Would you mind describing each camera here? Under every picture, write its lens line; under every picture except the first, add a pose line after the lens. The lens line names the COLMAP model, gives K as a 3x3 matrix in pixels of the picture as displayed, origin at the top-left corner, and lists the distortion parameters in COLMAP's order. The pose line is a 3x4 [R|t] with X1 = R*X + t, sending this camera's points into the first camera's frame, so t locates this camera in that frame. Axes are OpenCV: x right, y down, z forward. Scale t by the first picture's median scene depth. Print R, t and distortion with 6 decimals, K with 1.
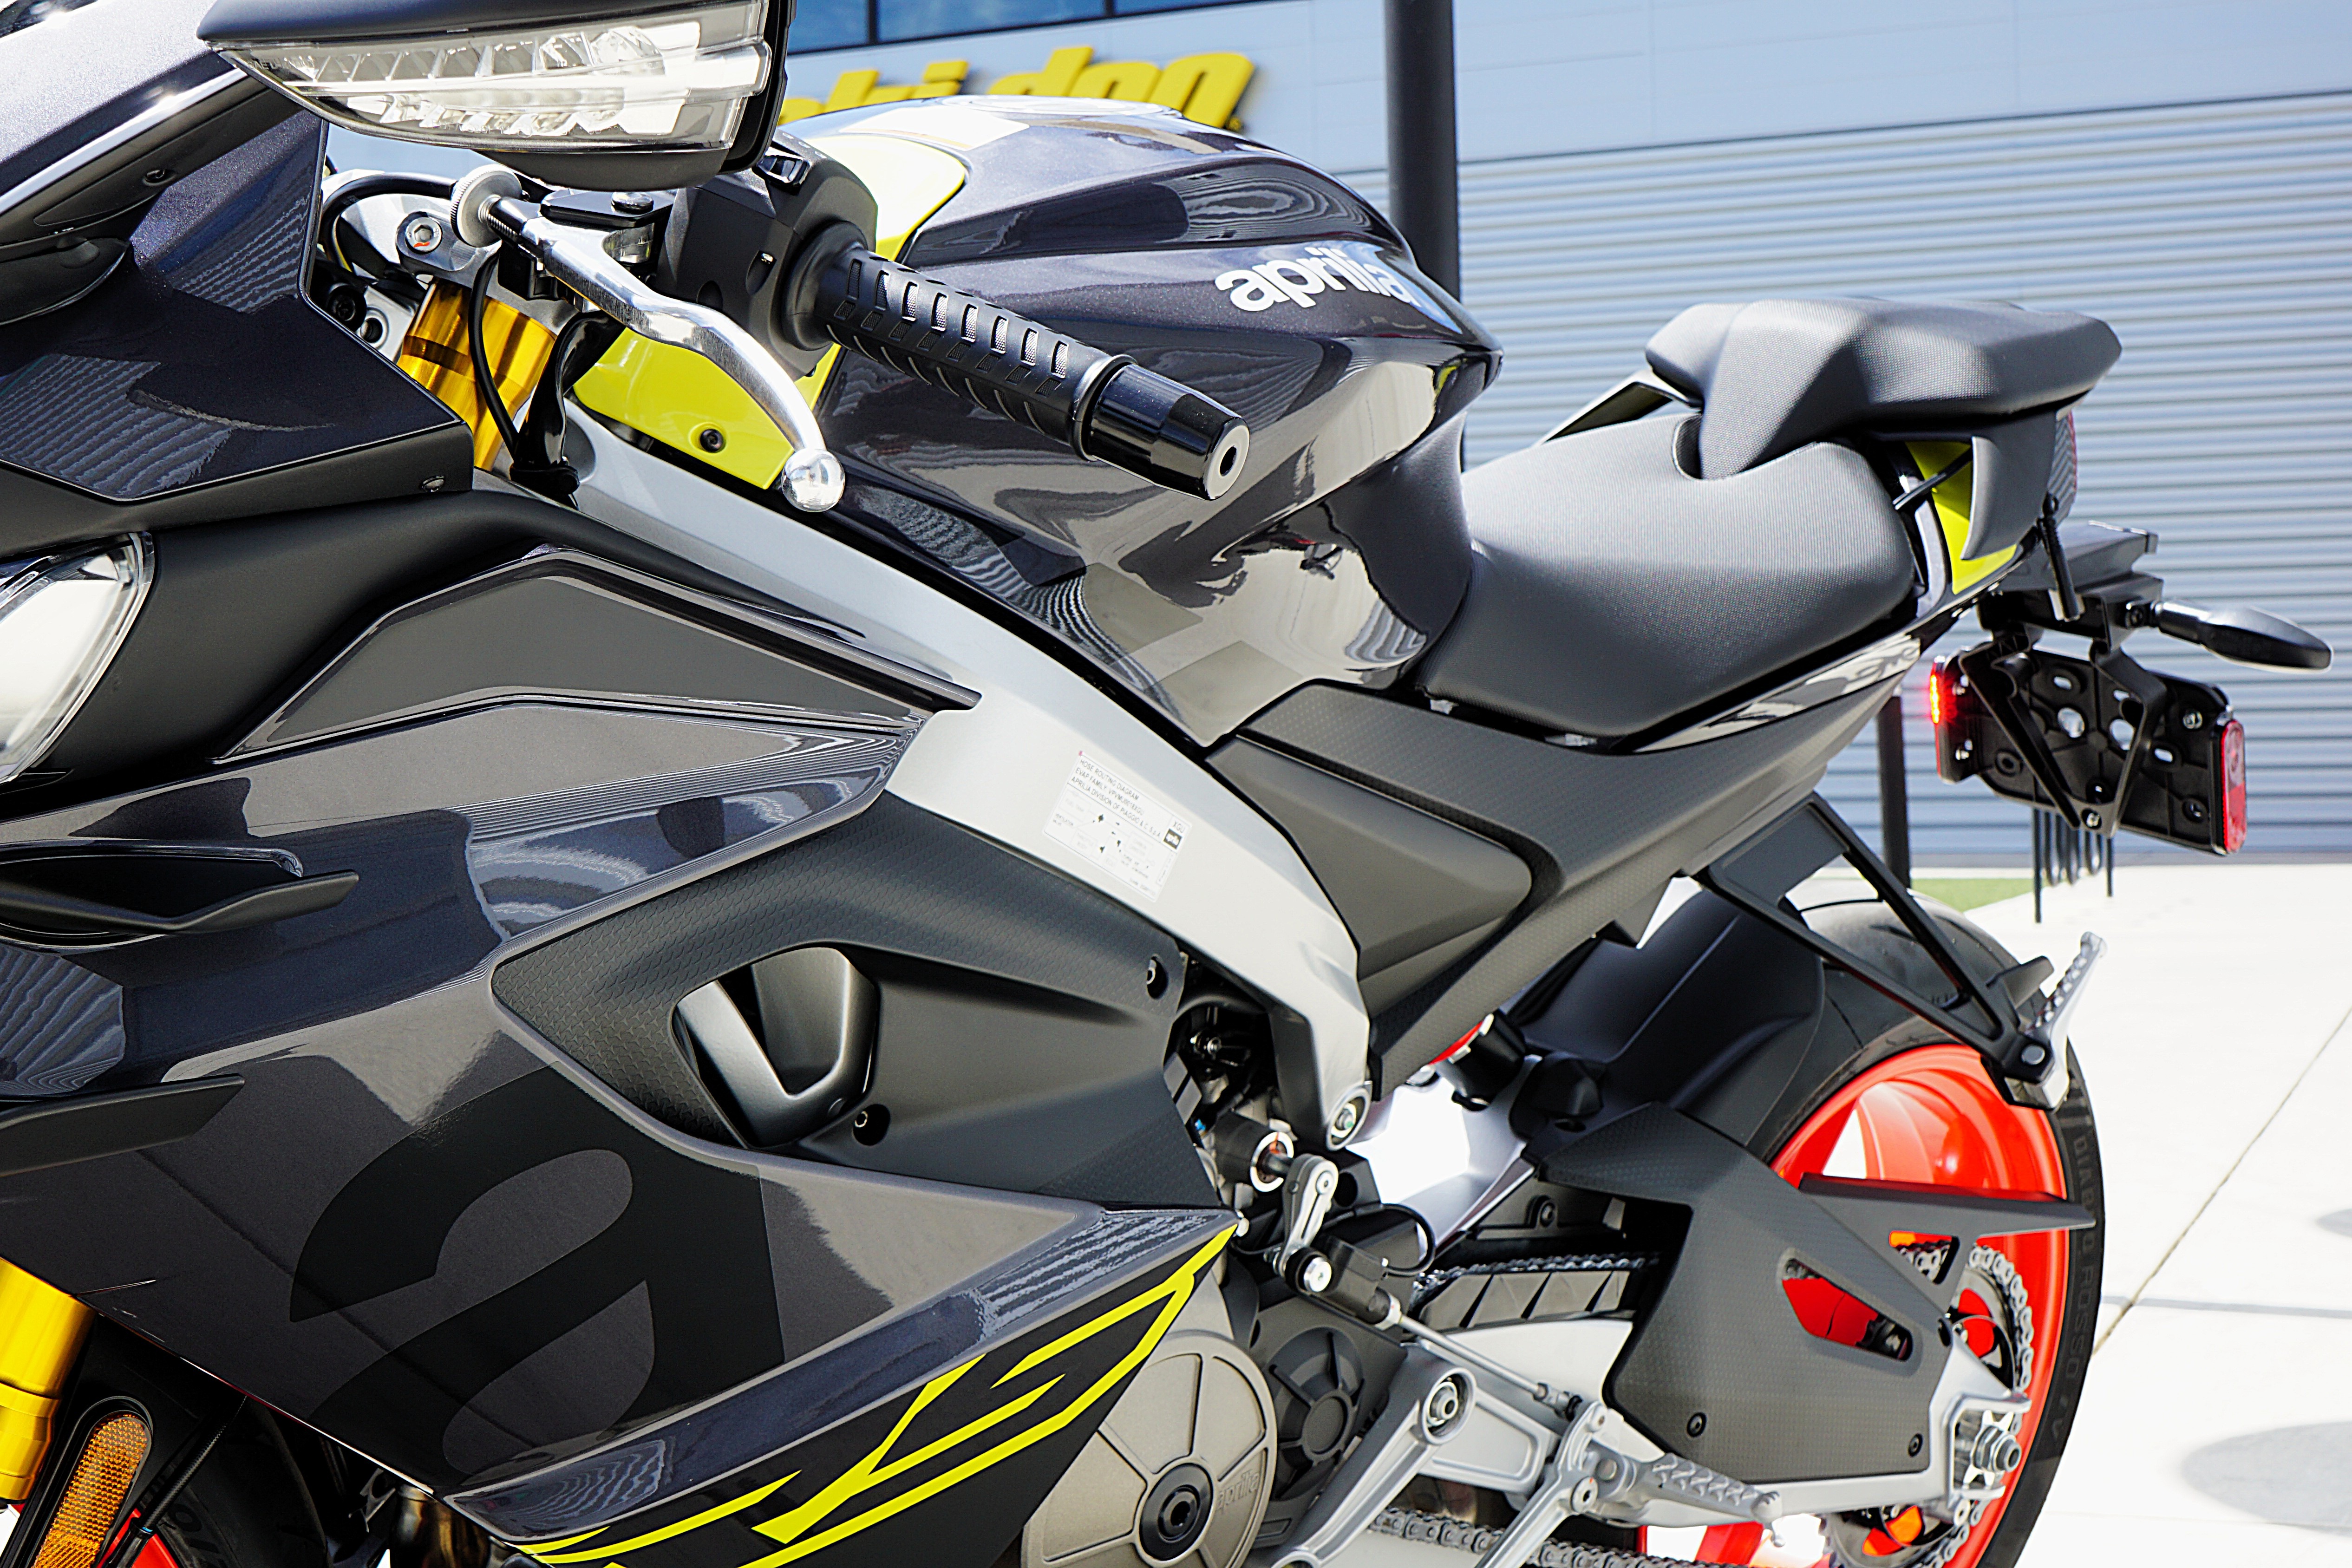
lens RADIAL K [[3295.9, 0, 974.6], [0, 3295.9, 783.0], [0, 0, 1]] dist [-0.100844, 0.051634]
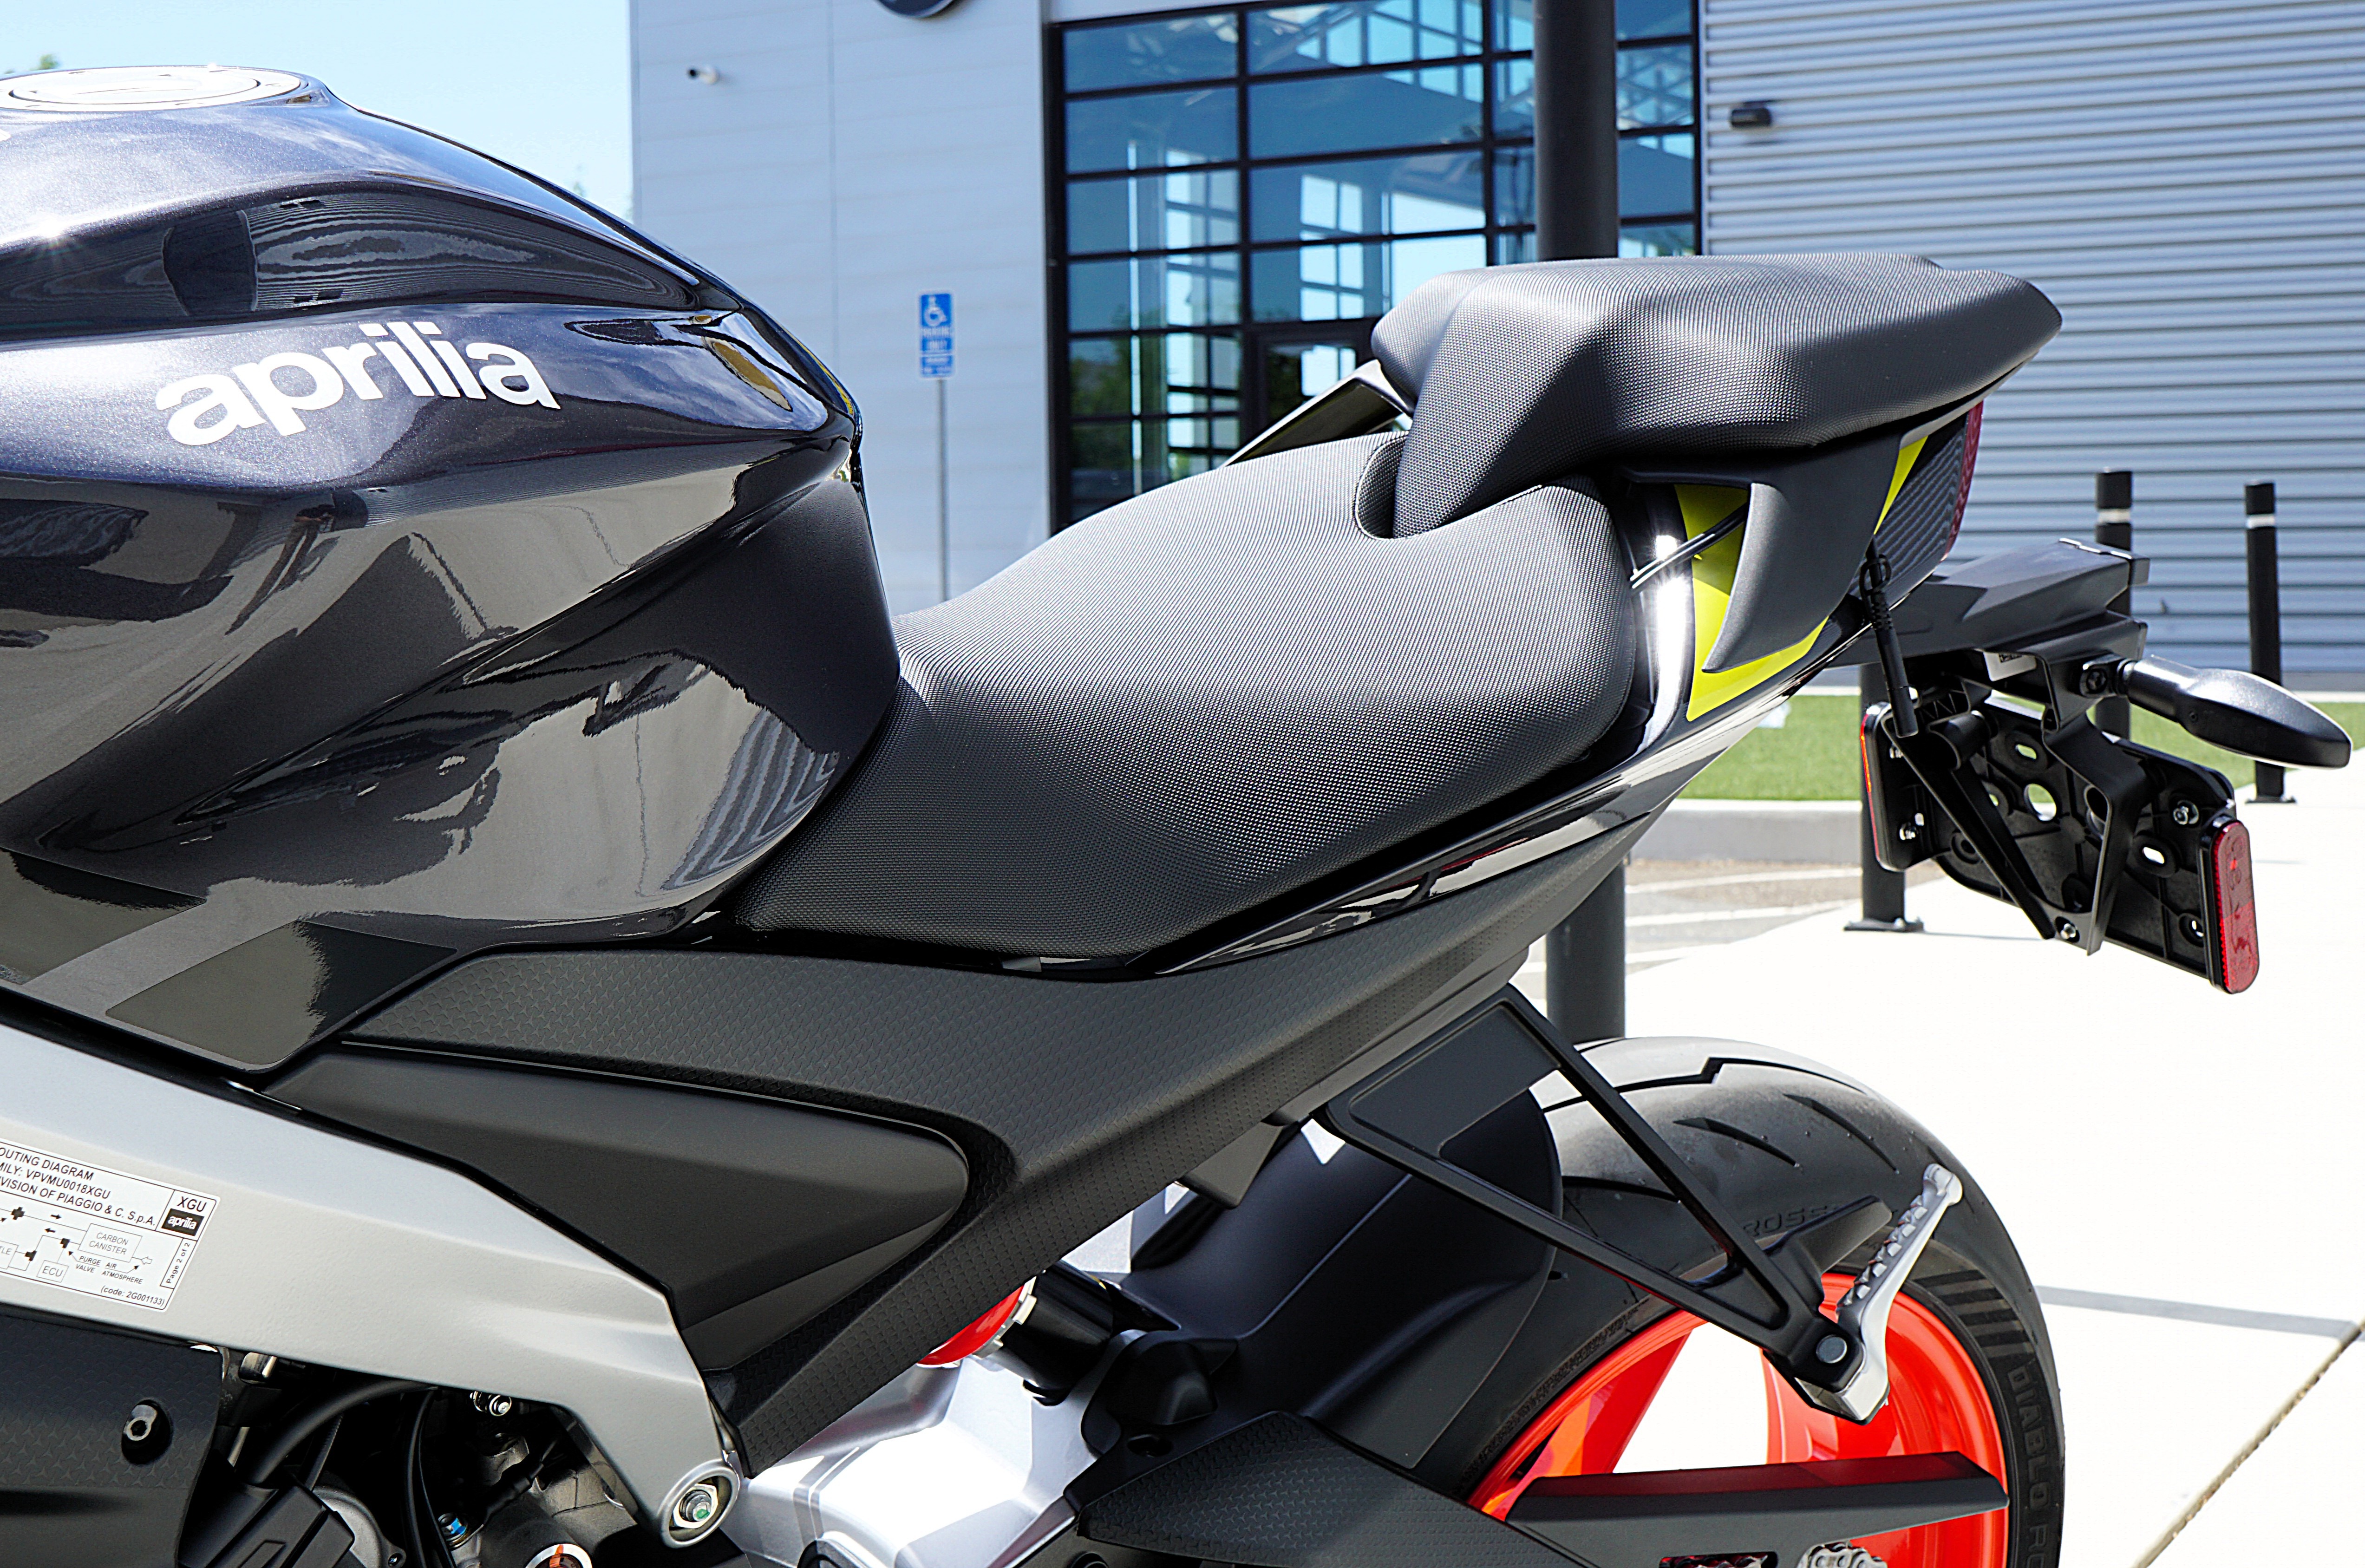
lens RADIAL K [[3414.8, 0, 862.5], [0, 3414.8, 825.1], [0, 0, 1]] dist [-0.082105, -0.009786]
pose [[0.992590, 0.006945, -0.121314, 0.225433], [0.000485, 0.998131, 0.061111, -0.084756], [0.121512, -0.060717, 0.990731, 0.275062]]
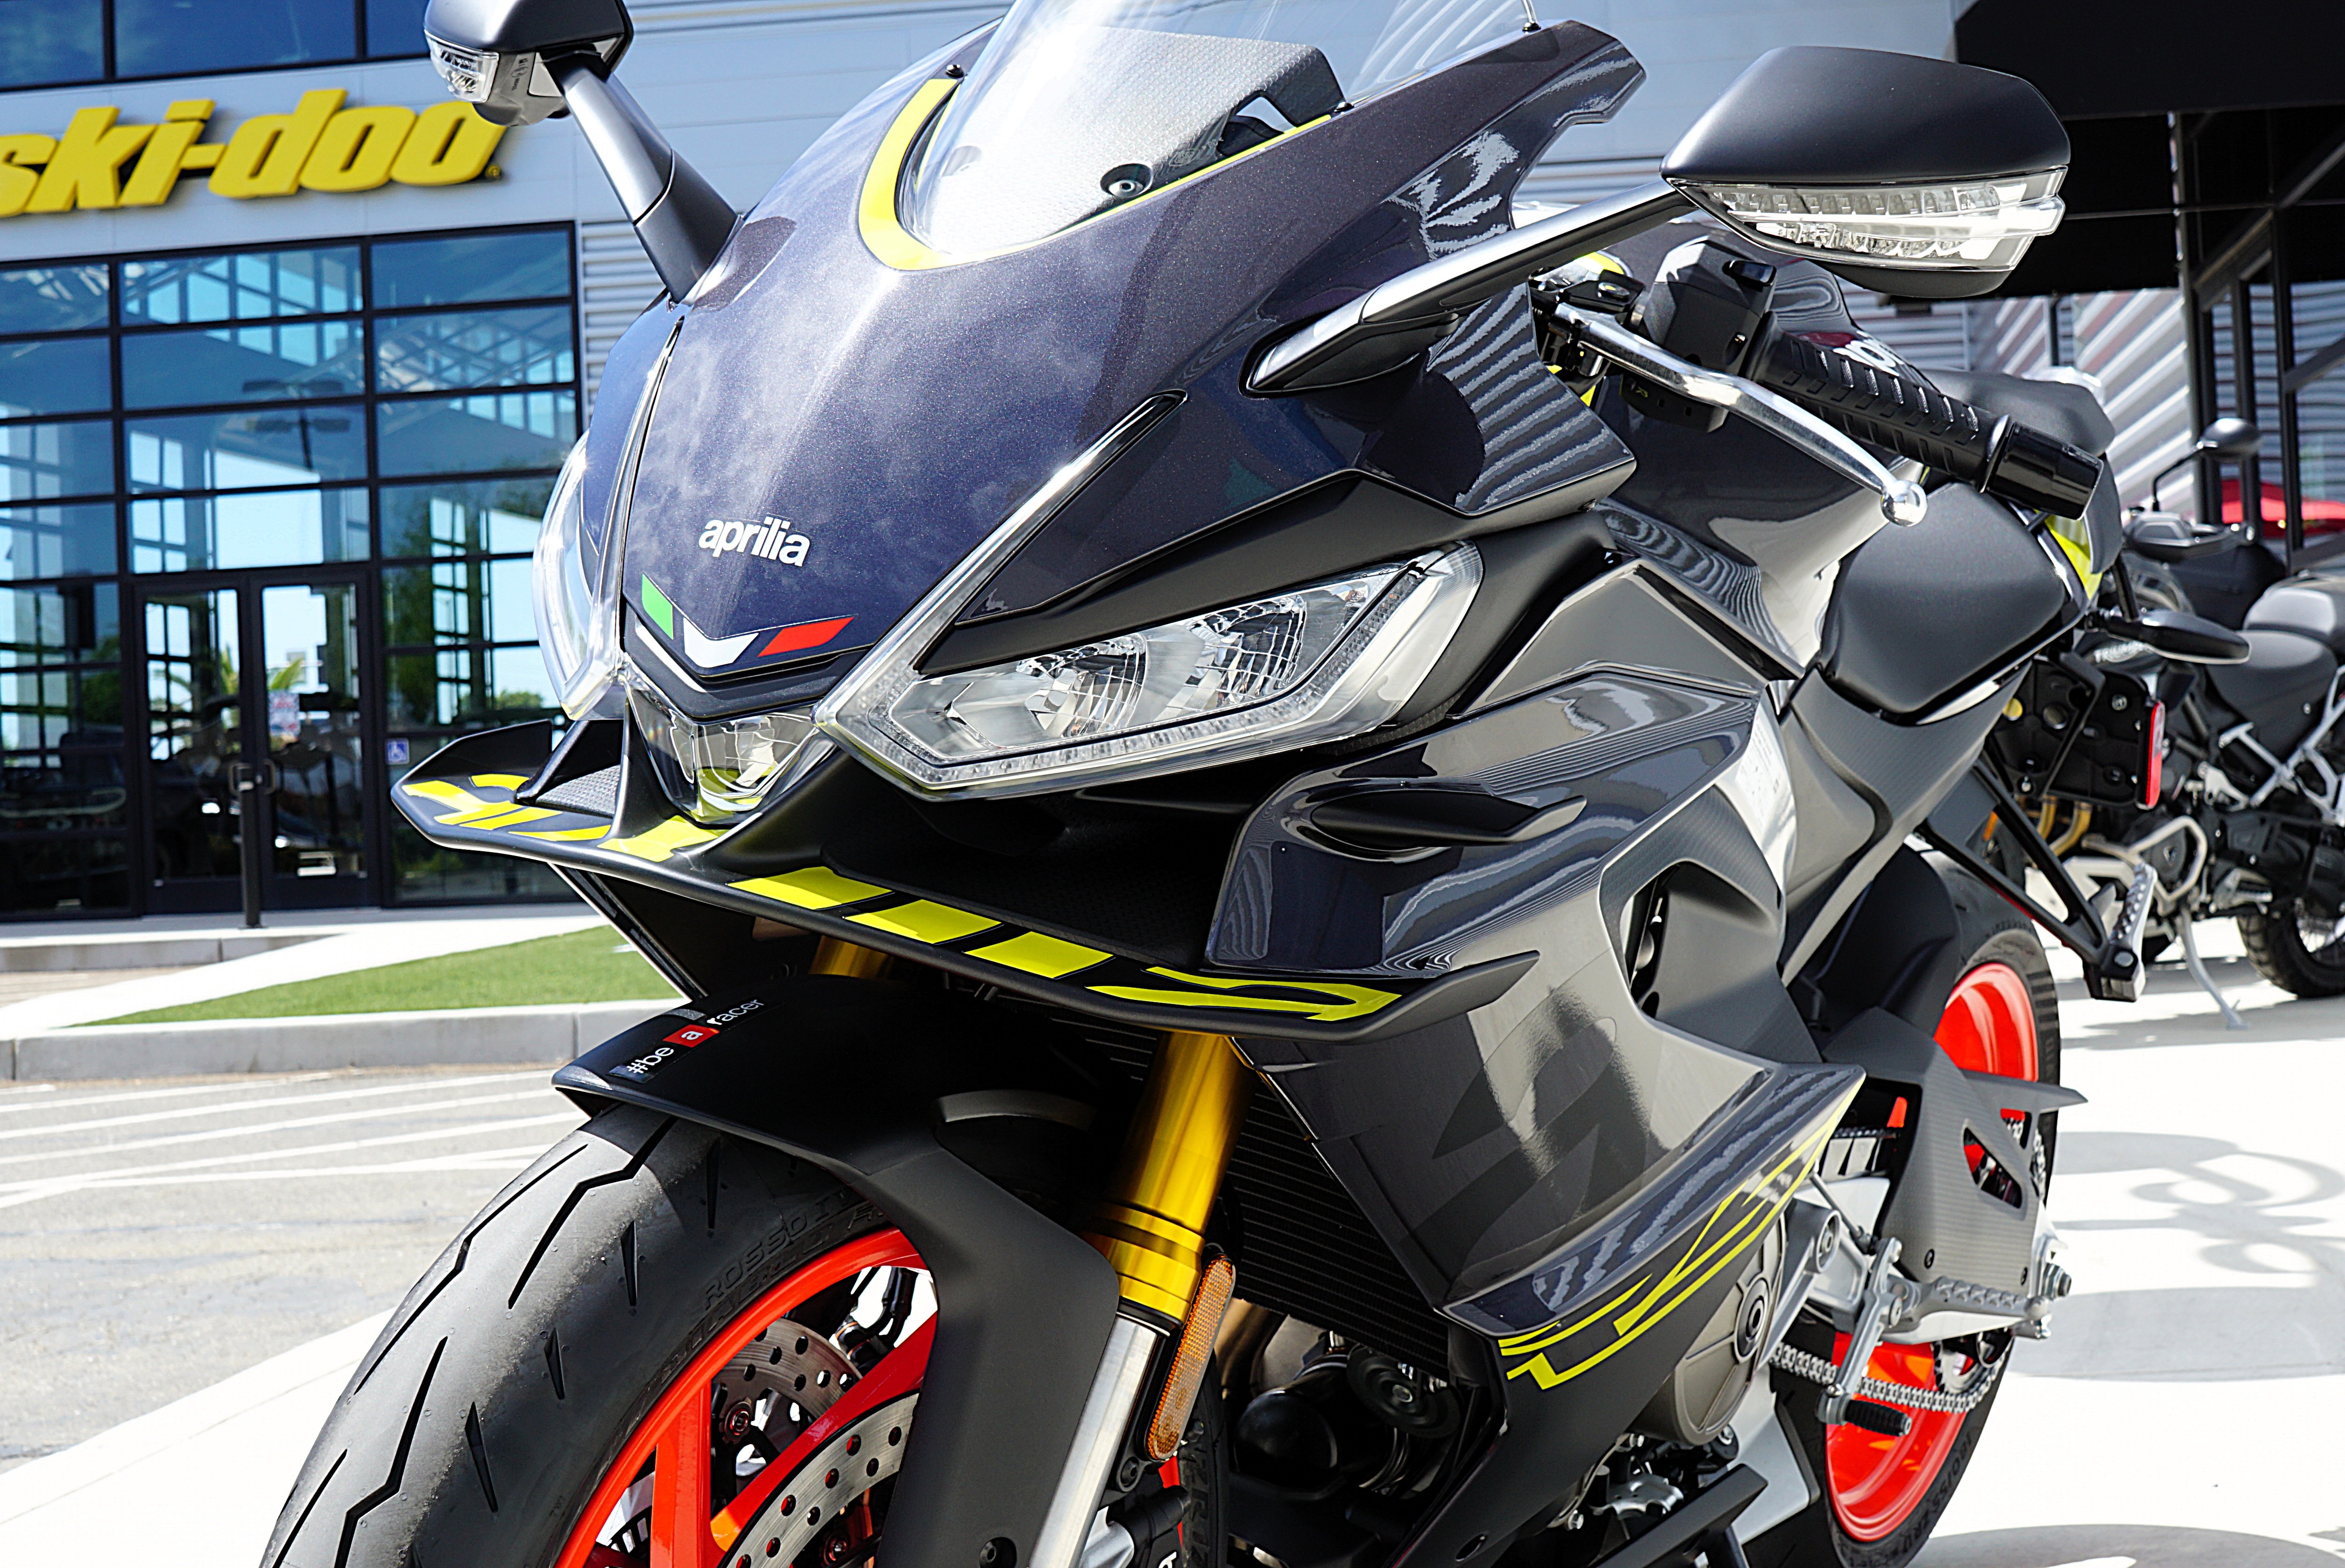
lens RADIAL K [[3245.9, 0, 1322.5], [0, 3245.9, 780.0], [0, 0, 1]] dist [-0.113815, 0.048684]
pose [[0.950915, -0.026416, 0.308324, -0.404273], [0.031381, 0.999445, -0.011156, 0.018787], [-0.307858, 0.020283, 0.951216, -0.124590]]
